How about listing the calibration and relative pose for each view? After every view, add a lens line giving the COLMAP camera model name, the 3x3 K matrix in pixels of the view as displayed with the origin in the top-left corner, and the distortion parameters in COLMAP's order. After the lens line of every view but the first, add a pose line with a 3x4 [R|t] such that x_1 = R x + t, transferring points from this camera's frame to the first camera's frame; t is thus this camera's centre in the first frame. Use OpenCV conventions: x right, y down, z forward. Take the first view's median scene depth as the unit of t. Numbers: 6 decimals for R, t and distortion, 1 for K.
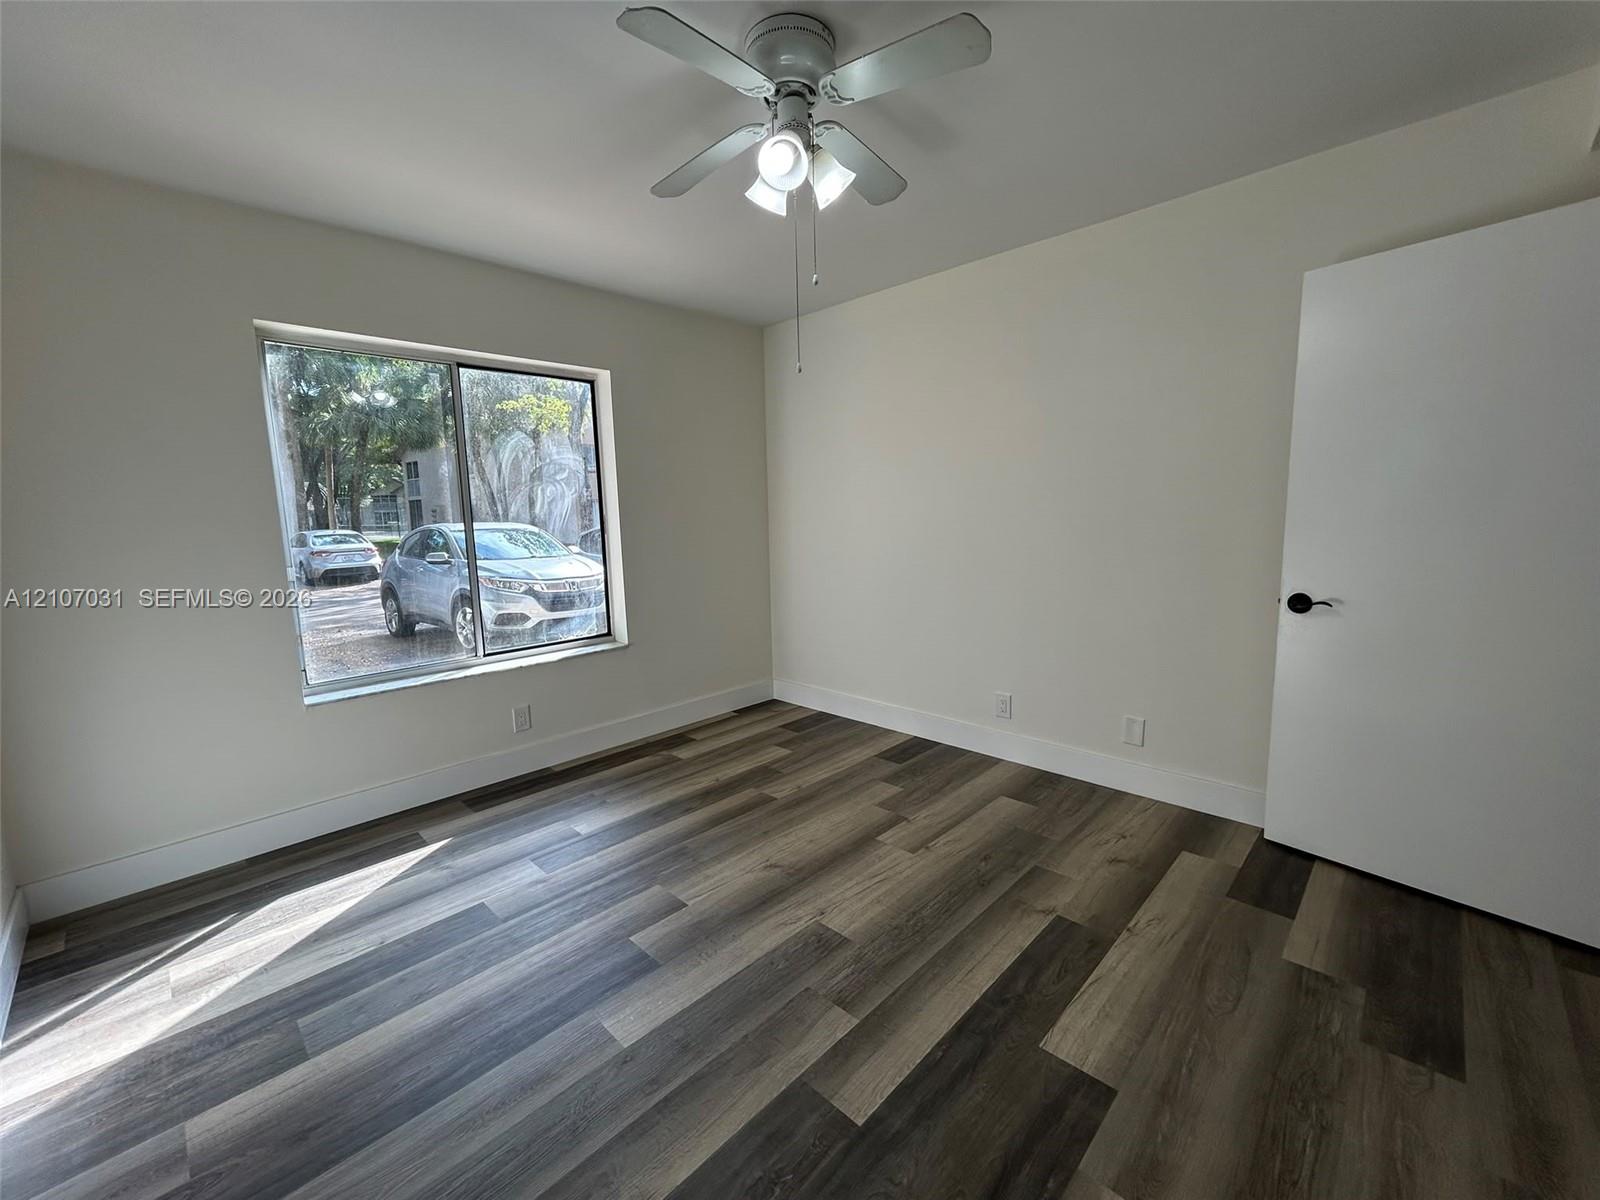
lens RADIAL K [[653.4, 0, 797.1], [0, 653.4, 605.0], [0, 0, 1]] dist [0.004558, -0.000201]
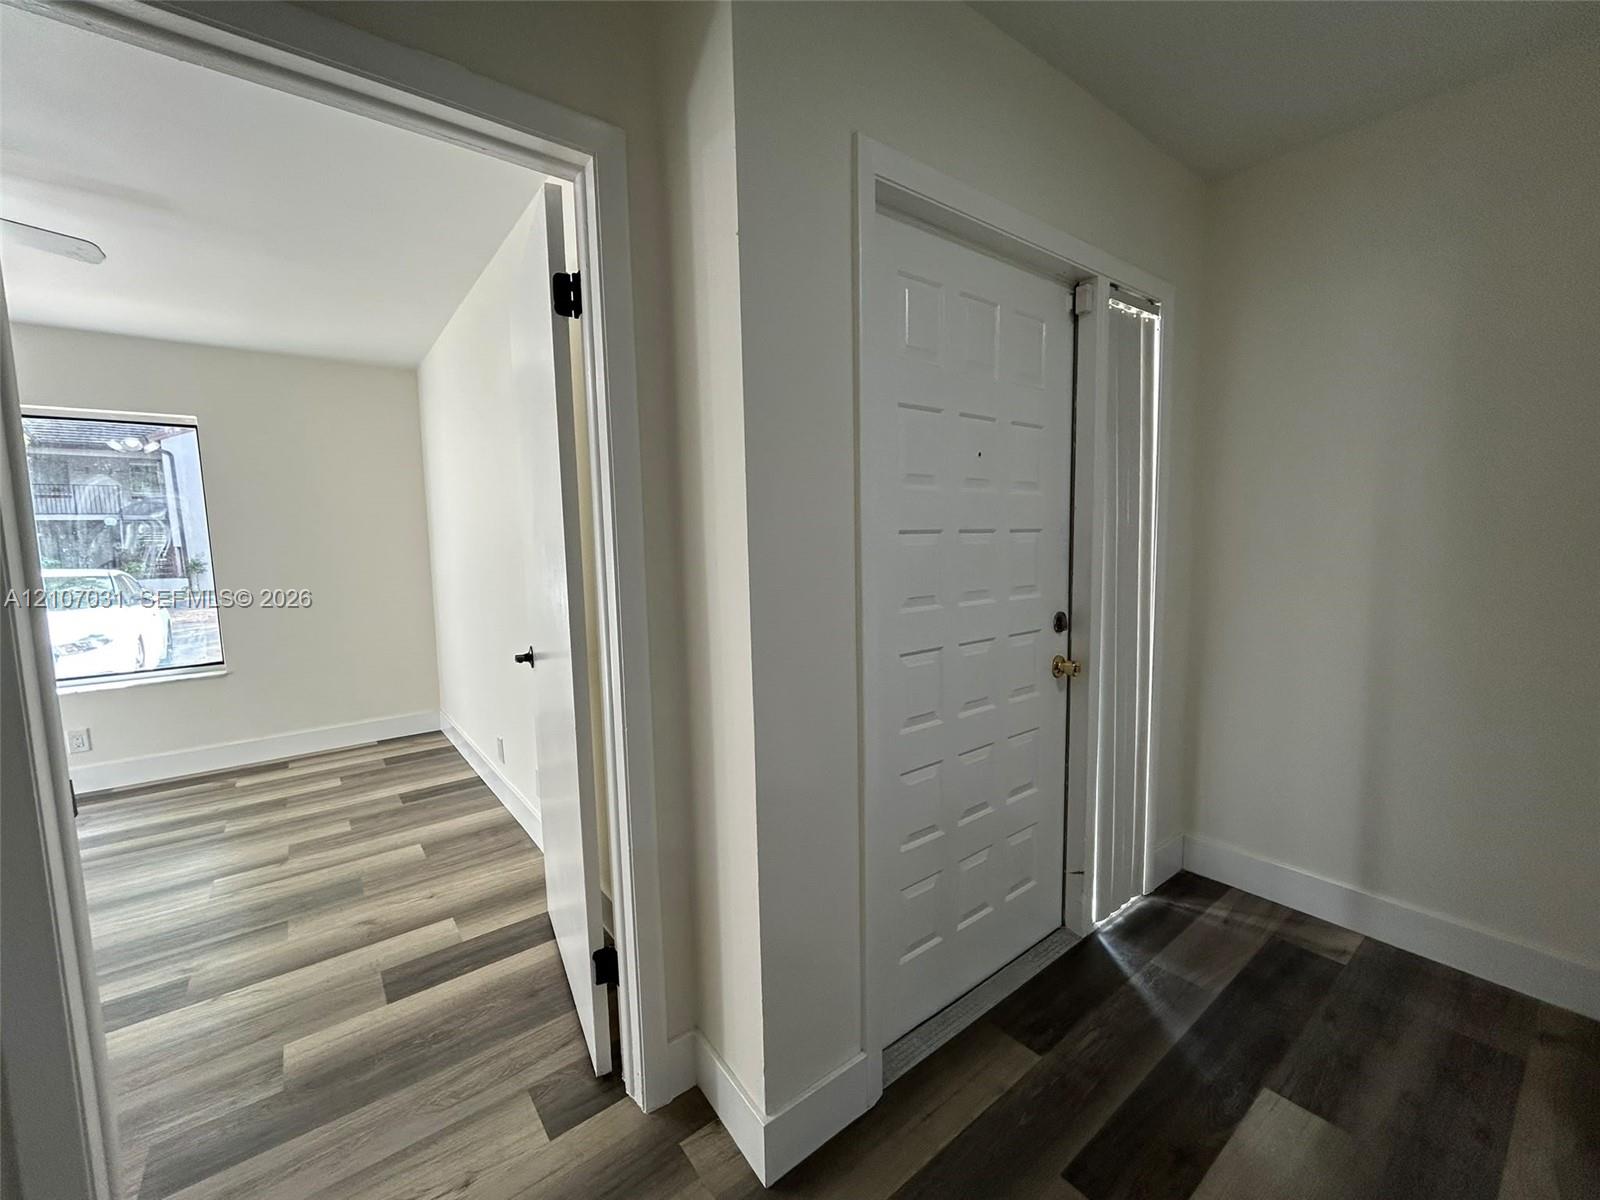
lens RADIAL K [[653.4, 0, 808.4], [0, 653.4, 599.3], [0, 0, 1]] dist [0.004558, -0.000201]
pose [[0.990929, 0.015272, -0.133516, 1.010348], [-0.021061, 0.998894, -0.042050, -0.042094], [0.132726, 0.044480, 0.990154, 0.098141]]
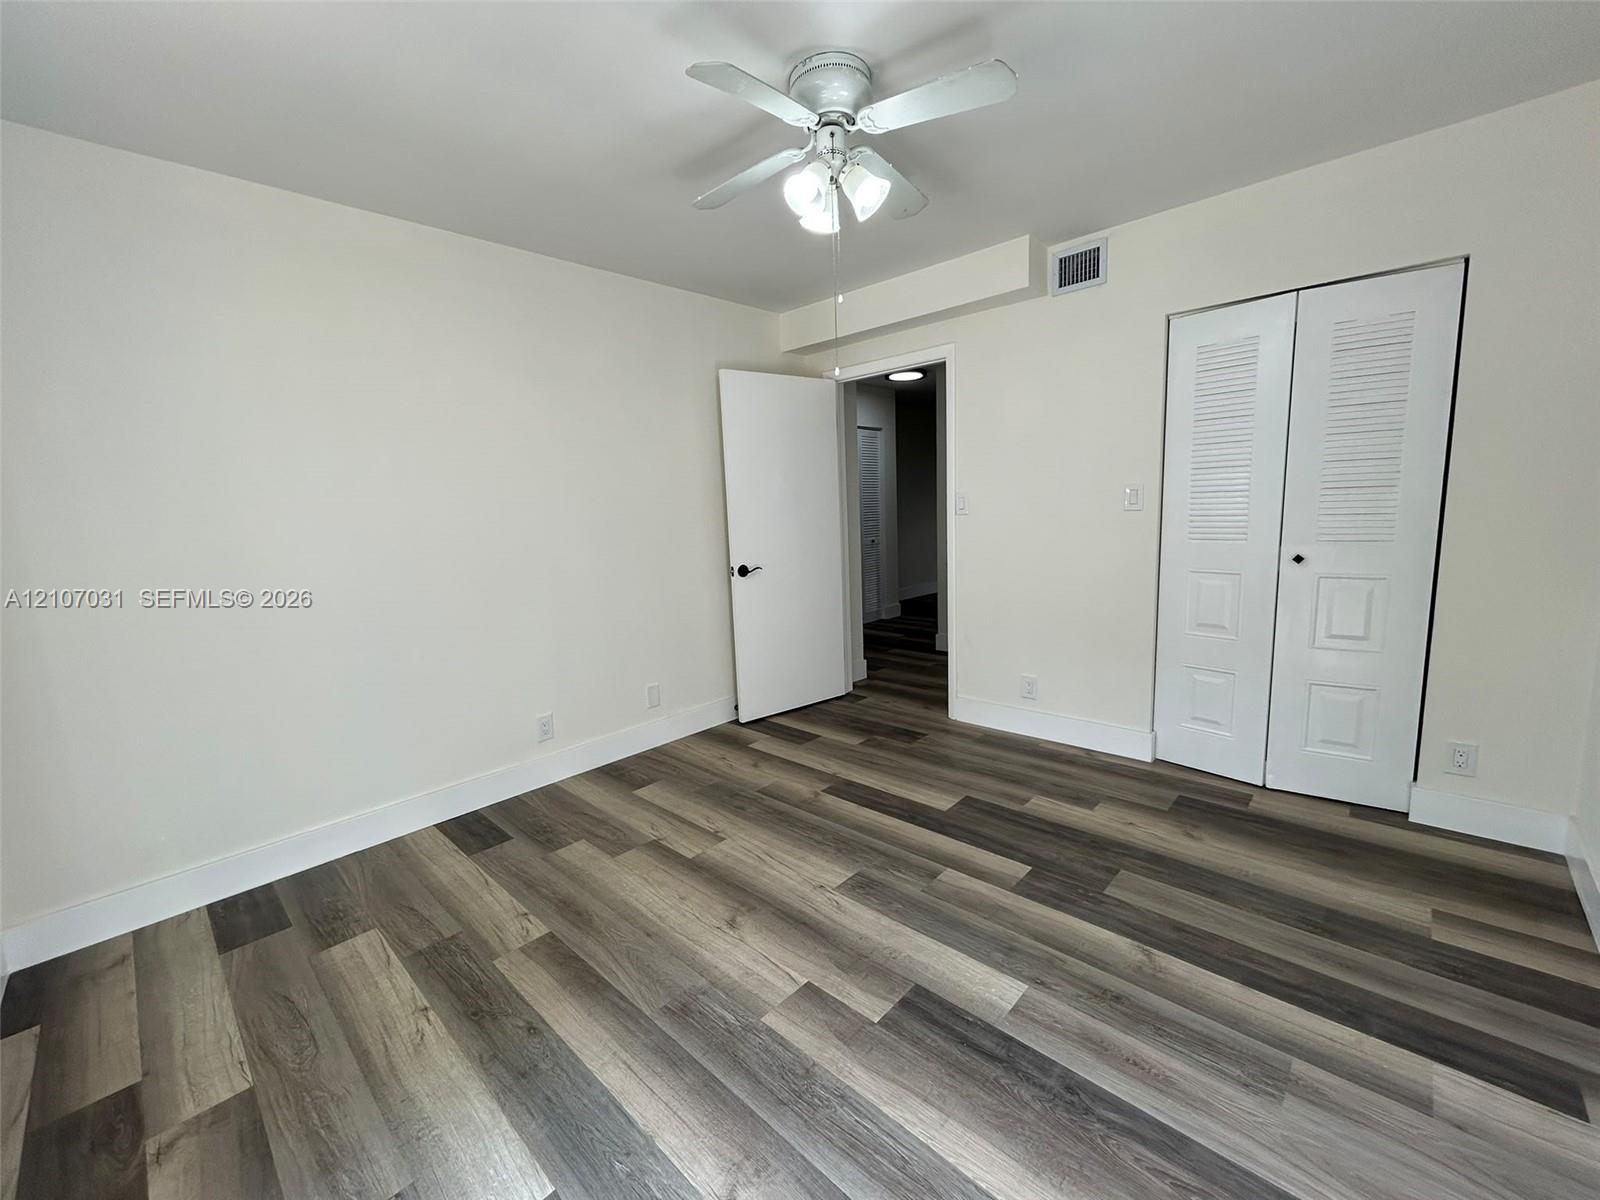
lens RADIAL K [[653.4, 0, 800.8], [0, 653.4, 595.1], [0, 0, 1]] dist [0.004558, -0.000201]
pose [[-0.015639, -0.114161, 0.993339, -0.682597], [0.188407, 0.975328, 0.115057, -0.080137], [-0.981966, 0.188952, 0.006255, 0.673890]]
